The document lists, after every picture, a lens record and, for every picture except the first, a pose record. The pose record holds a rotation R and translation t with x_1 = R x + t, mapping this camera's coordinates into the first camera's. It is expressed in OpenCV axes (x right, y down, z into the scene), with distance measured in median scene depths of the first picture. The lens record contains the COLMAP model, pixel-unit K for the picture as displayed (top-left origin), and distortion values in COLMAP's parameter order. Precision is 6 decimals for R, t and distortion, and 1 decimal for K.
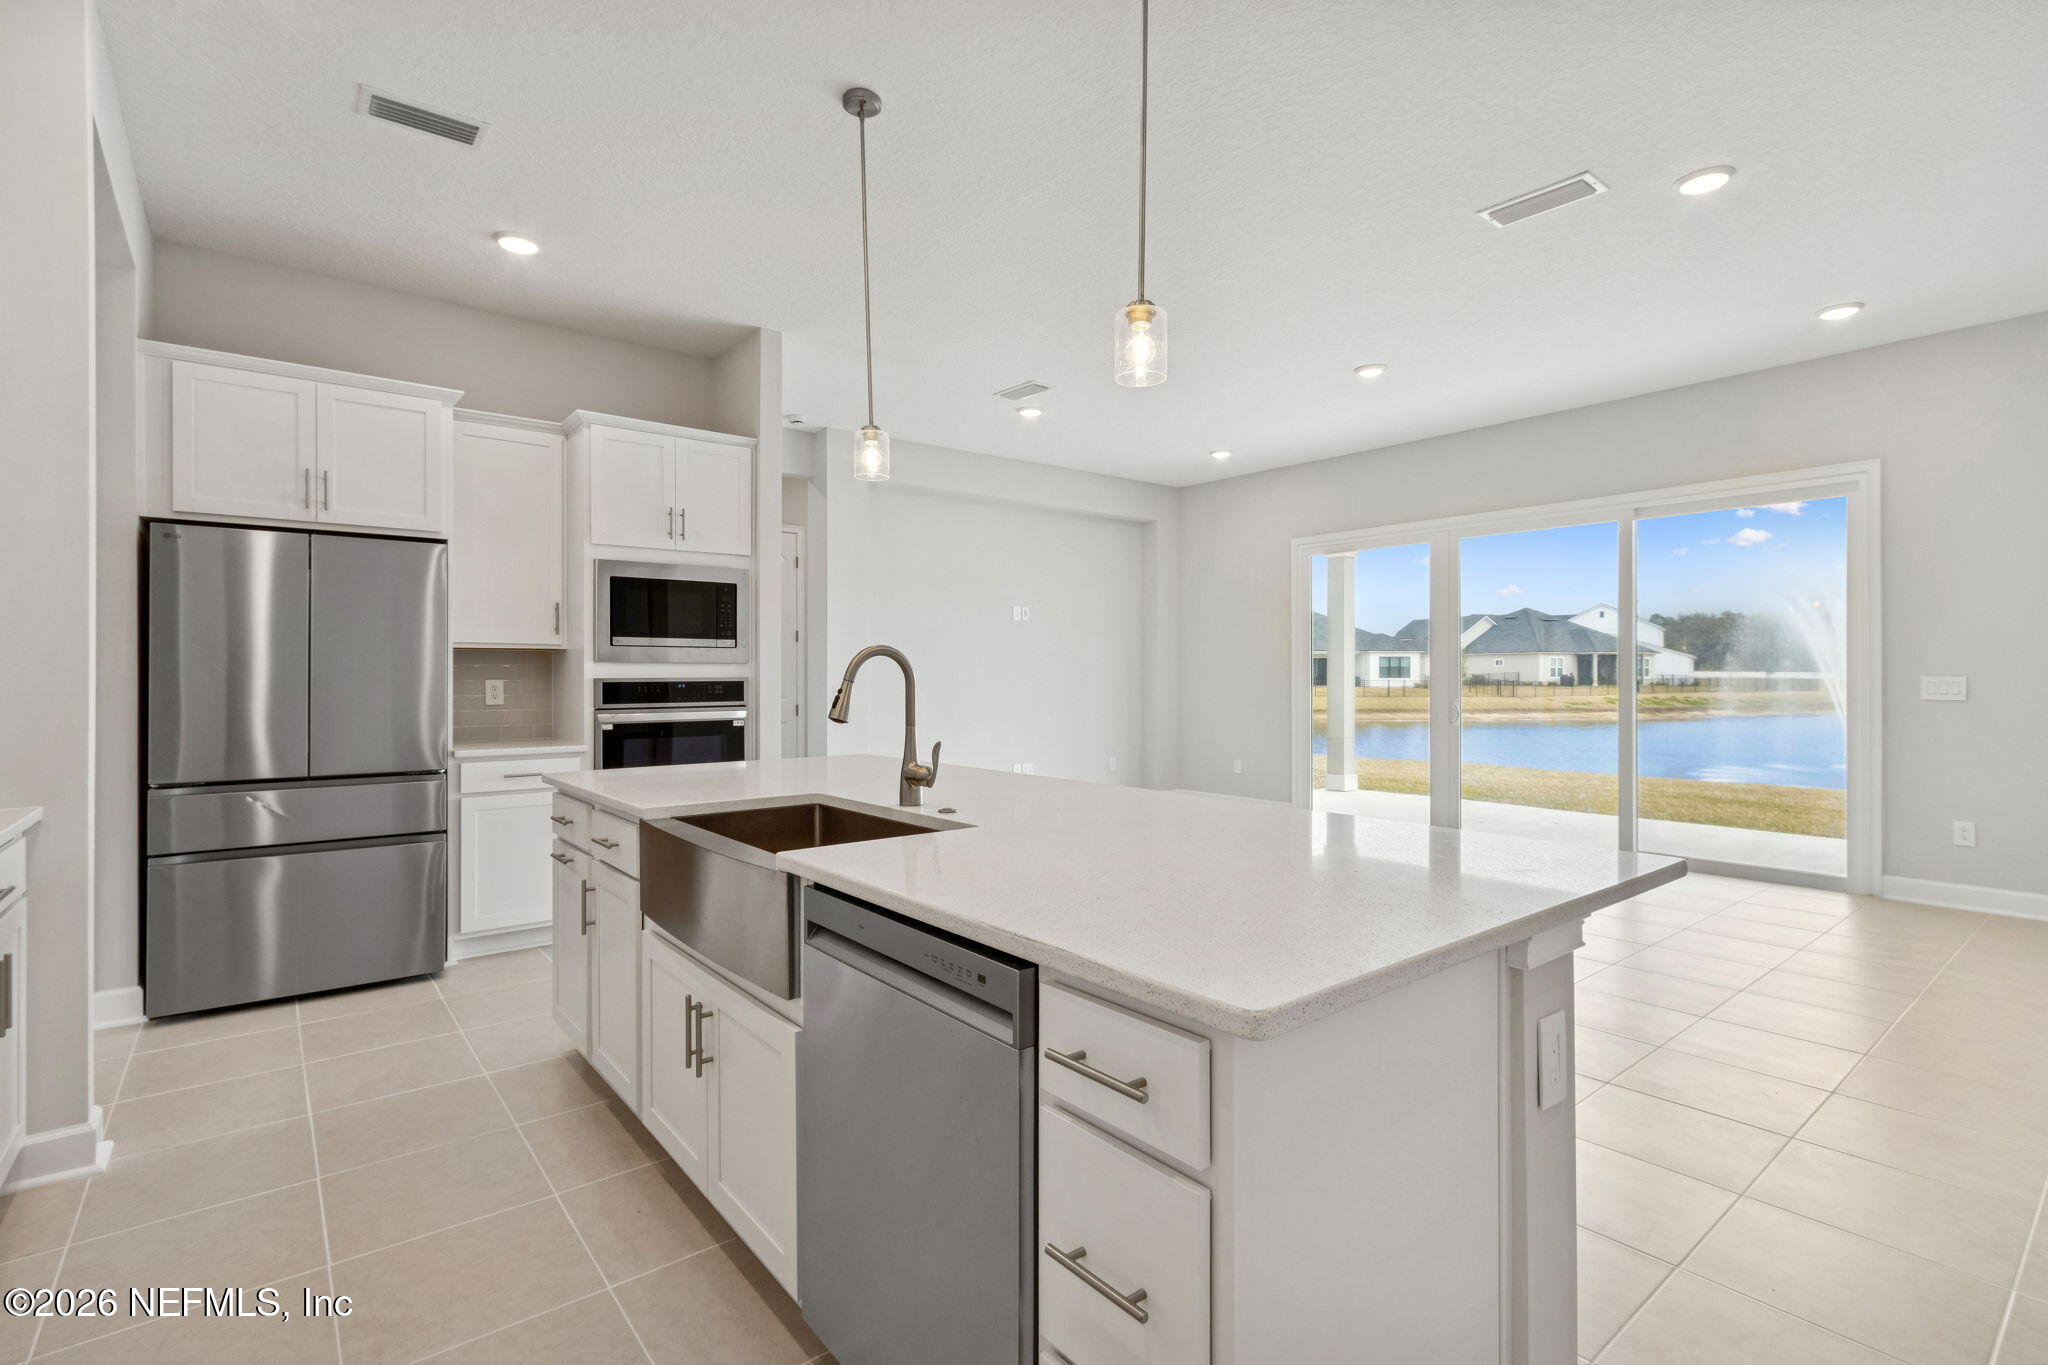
lens RADIAL K [[955.2, 0, 1009.5], [0, 955.2, 669.4], [0, 0, 1]] dist [0.001201, 0.000068]
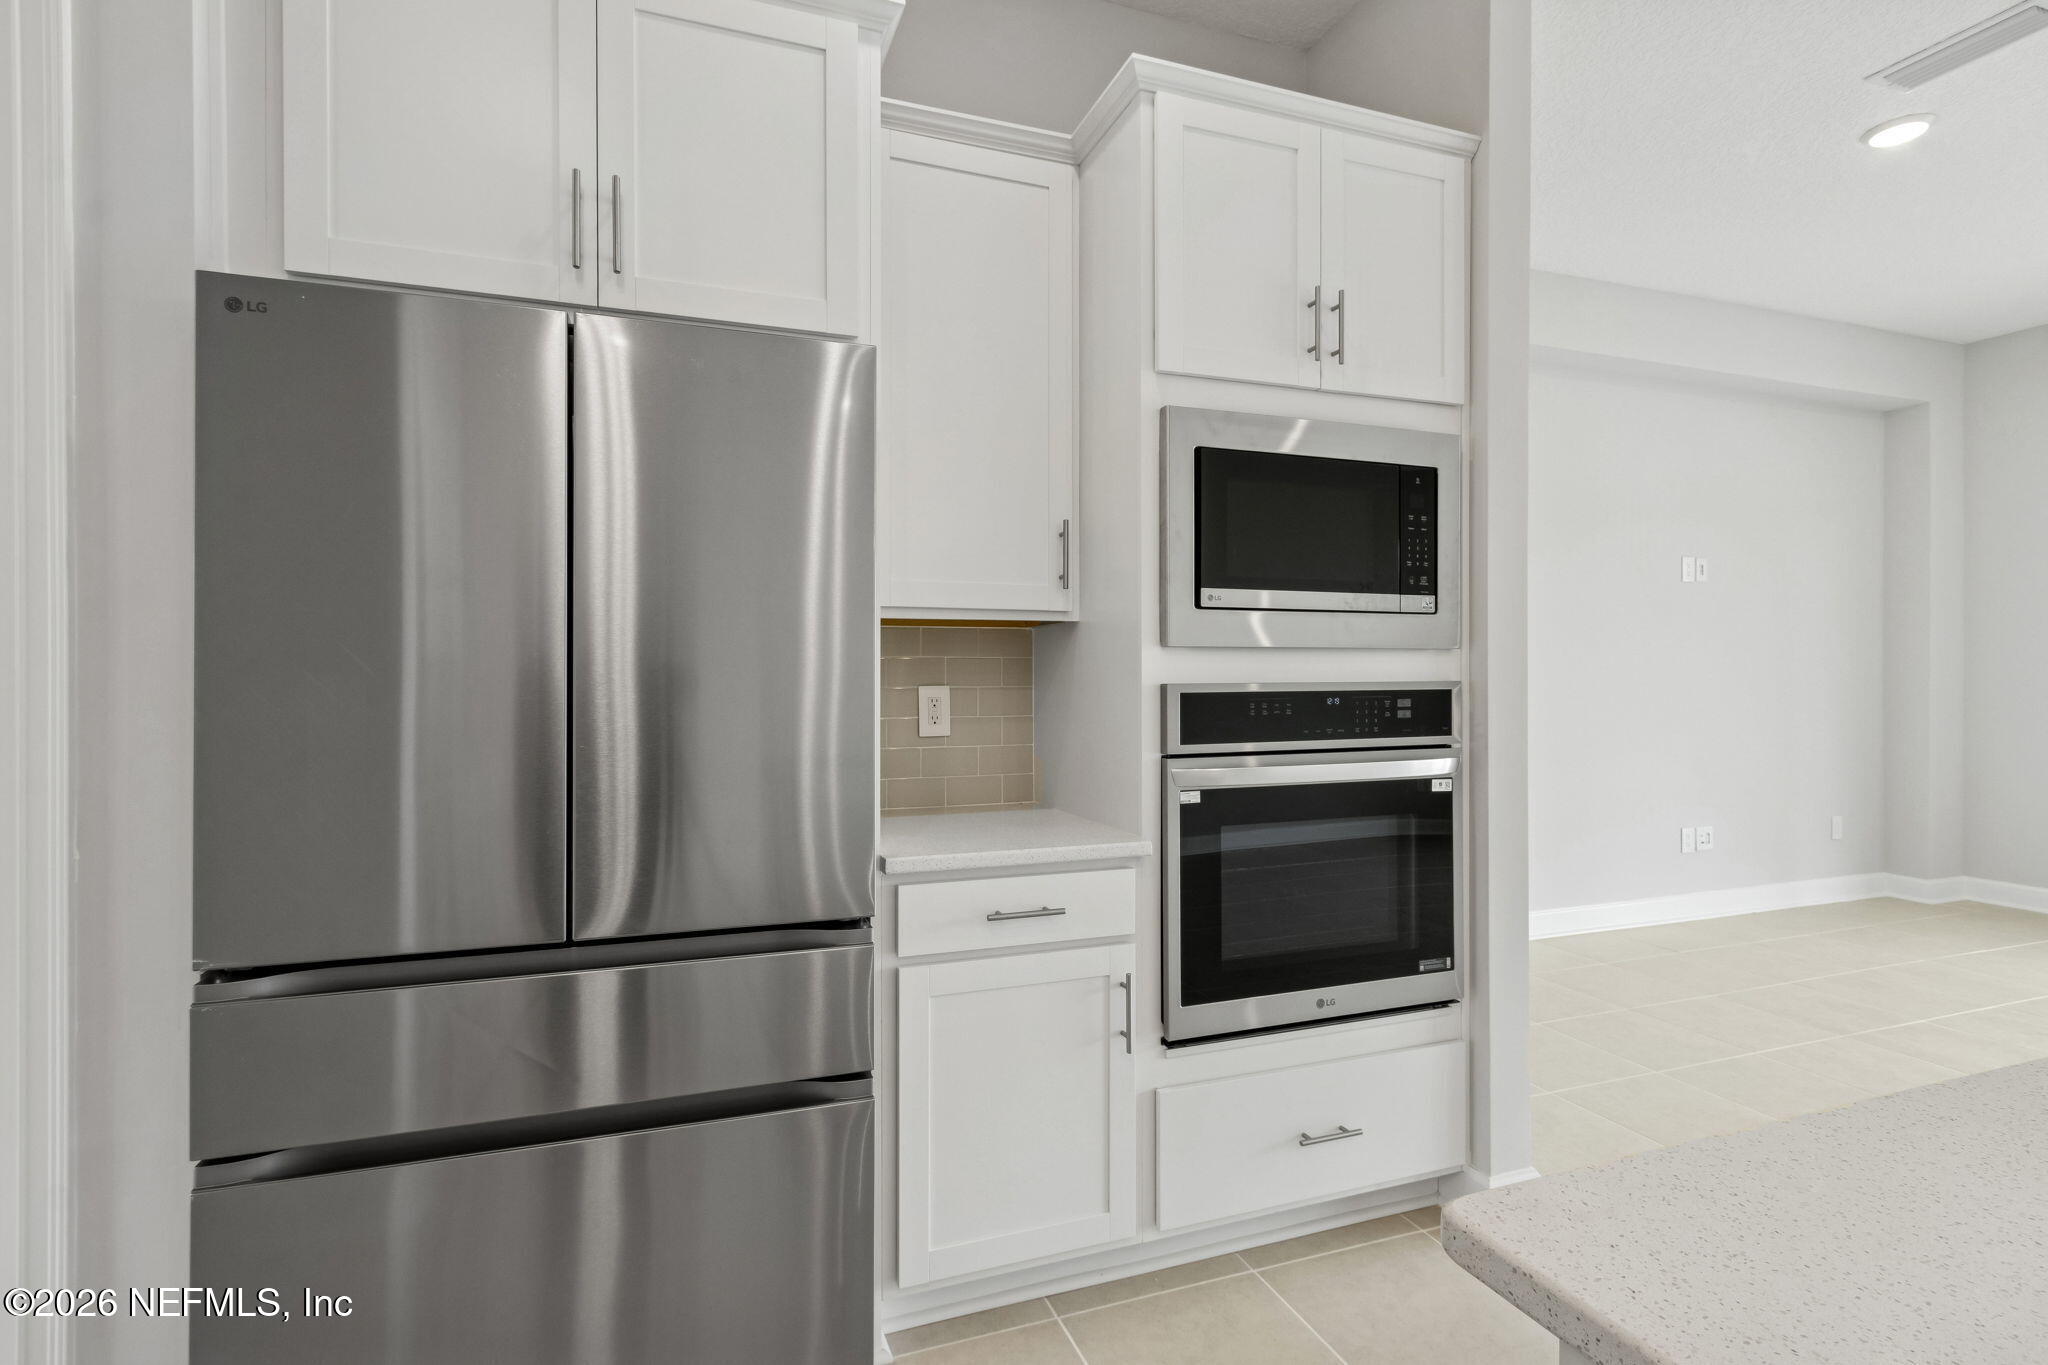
lens RADIAL K [[969.0, 0, 1004.4], [0, 969.0, 677.2], [0, 0, 1]] dist [-0.008473, -0.000098]
pose [[0.946915, -0.000703, -0.321484, -0.331837], [0.003165, 0.999970, 0.007137, 0.002509], [0.321469, -0.007776, 0.946888, 0.515974]]
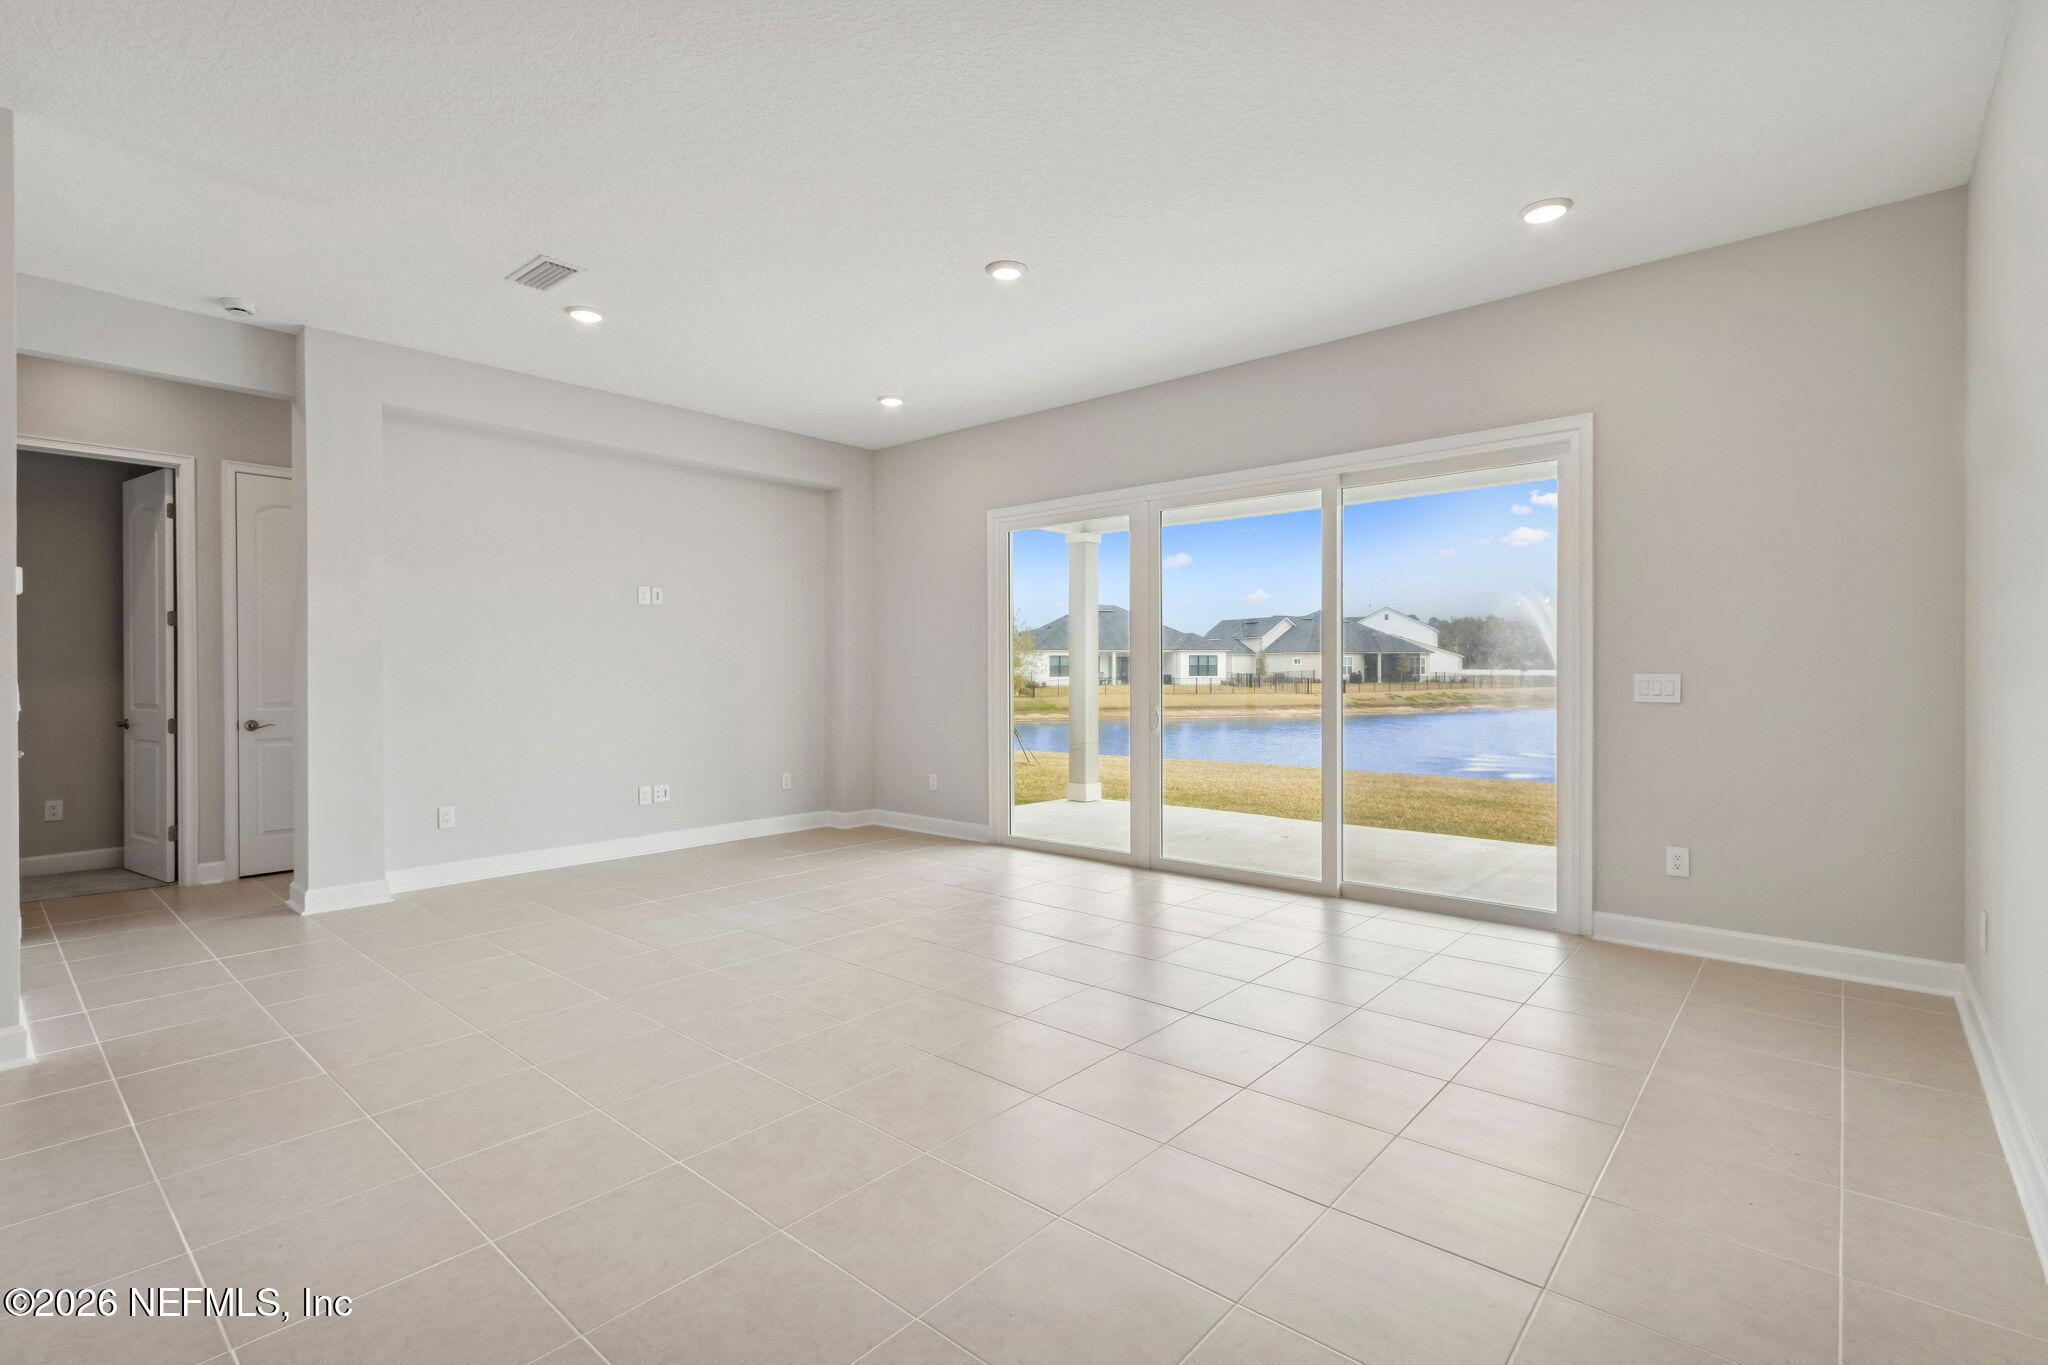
lens RADIAL K [[952.0, 0, 1015.3], [0, 952.0, 674.8], [0, 0, 1]] dist [0.002042, 0.000139]
pose [[0.983790, -0.001908, 0.179314, 0.282963], [0.000646, 0.999975, 0.007094, 0.002272], [-0.179323, -0.006863, 0.983766, 0.288934]]
